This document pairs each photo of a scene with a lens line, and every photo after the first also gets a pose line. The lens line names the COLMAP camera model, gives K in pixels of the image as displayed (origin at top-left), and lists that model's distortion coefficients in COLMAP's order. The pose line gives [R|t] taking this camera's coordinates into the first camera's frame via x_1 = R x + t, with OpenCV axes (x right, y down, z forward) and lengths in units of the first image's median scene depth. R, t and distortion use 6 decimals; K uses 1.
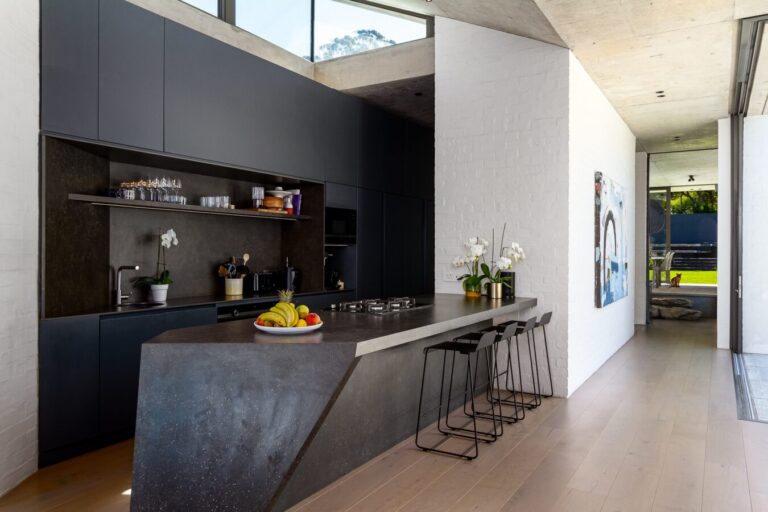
lens RADIAL K [[564.3, 0, 383.4], [0, 564.3, 258.7], [0, 0, 1]] dist [-0.001543, -0.005661]
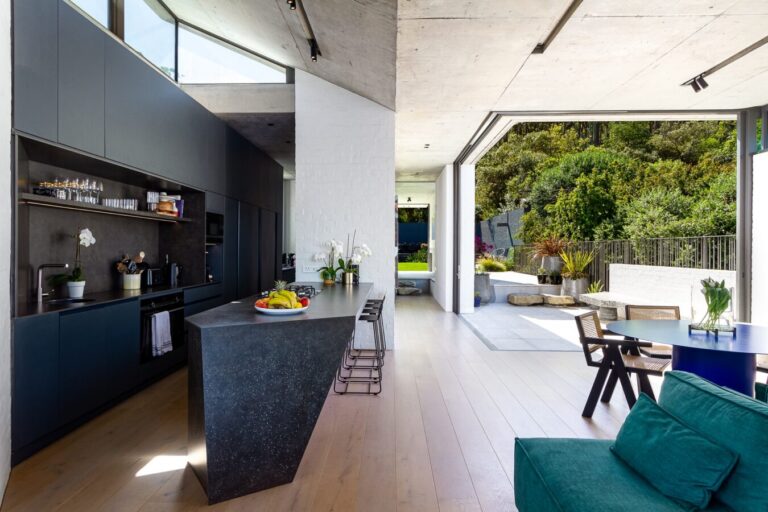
lens RADIAL K [[460.8, 0, 384.0], [0, 460.8, 256.0], [0, 0, 1]] dist [0.000445, 0.000622]
pose [[0.866975, -0.004847, 0.498329, -0.287482], [0.002537, 0.999983, 0.005311, -0.003893], [-0.498346, -0.003340, 0.866972, -0.023652]]
